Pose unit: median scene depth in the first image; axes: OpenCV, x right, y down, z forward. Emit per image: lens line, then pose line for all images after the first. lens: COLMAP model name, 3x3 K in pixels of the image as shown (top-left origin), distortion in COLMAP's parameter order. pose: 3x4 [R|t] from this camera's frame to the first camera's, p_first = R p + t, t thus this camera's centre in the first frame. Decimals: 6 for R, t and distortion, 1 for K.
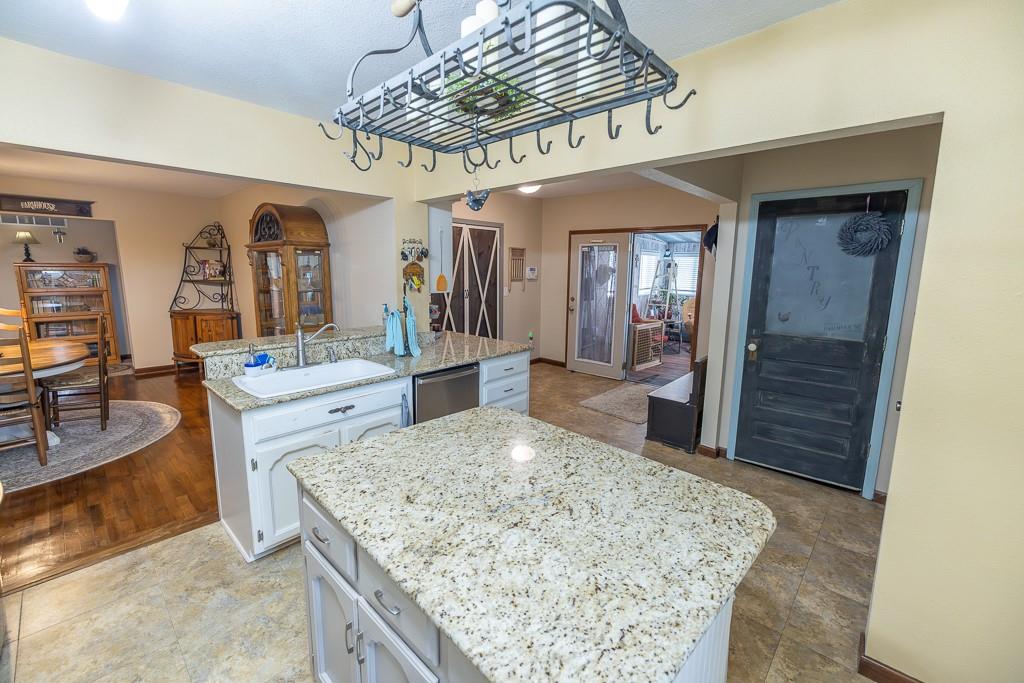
lens RADIAL K [[428.5, 0, 506.6], [0, 428.5, 336.0], [0, 0, 1]] dist [0.001099, 0.000202]
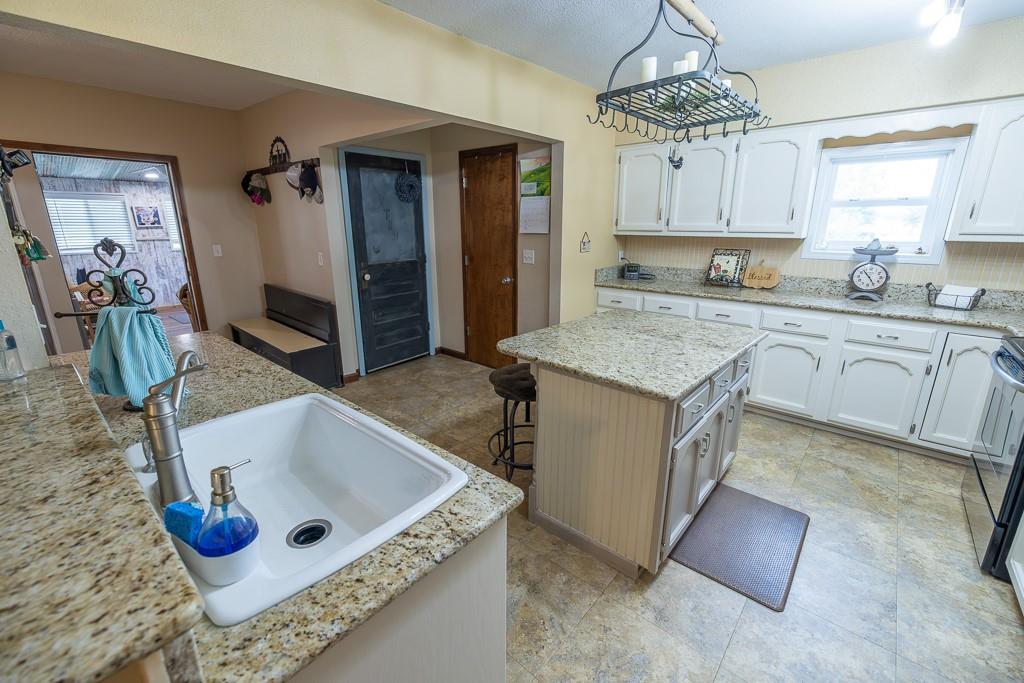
lens RADIAL K [[428.5, 0, 506.6], [0, 428.5, 336.0], [0, 0, 1]] dist [0.001099, 0.000202]
pose [[-0.033113, -0.274556, 0.961001, -0.370946], [0.164465, 0.946924, 0.276201, -0.048992], [-0.985827, 0.167197, 0.013799, 0.347644]]
